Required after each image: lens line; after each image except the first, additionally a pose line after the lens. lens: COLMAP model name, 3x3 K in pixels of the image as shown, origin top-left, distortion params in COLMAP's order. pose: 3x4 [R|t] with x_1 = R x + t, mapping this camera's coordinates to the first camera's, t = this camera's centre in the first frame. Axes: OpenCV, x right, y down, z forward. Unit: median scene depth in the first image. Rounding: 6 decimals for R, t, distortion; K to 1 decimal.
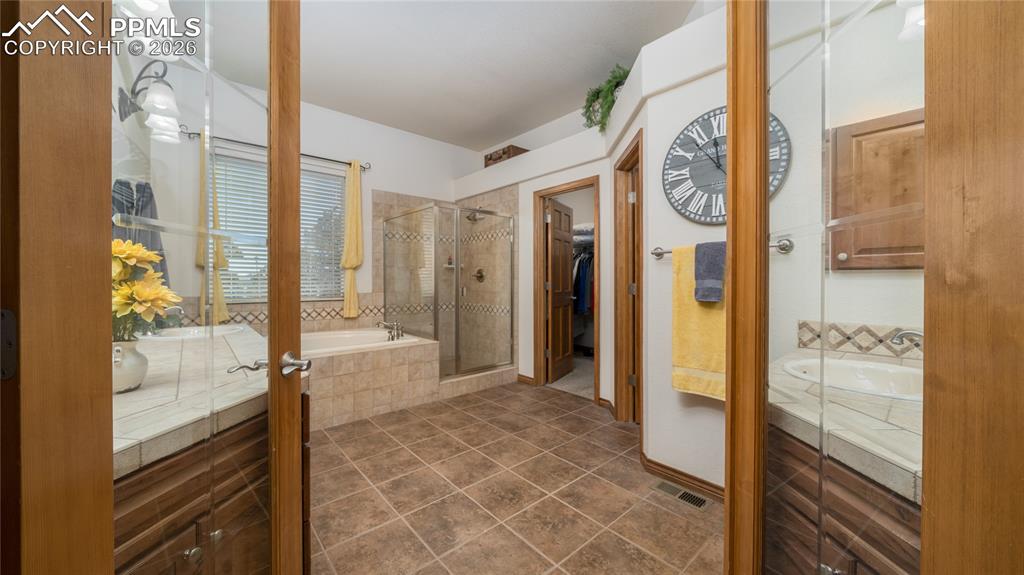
lens RADIAL K [[352.4, 0, 508.9], [0, 352.4, 283.2], [0, 0, 1]] dist [-0.008413, 0.000388]
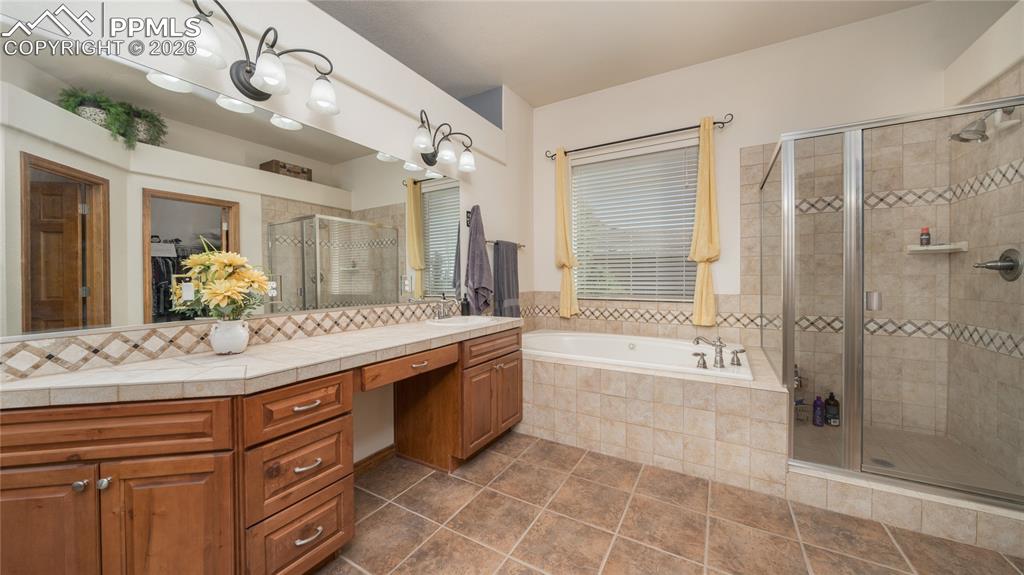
lens RADIAL K [[352.4, 0, 509.2], [0, 352.4, 282.3], [0, 0, 1]] dist [-0.008413, 0.000388]
pose [[0.315567, 0.010781, -0.948842, 0.197247], [-0.004305, 0.999941, 0.009930, -0.004117], [0.948894, 0.000951, 0.315595, 0.487107]]
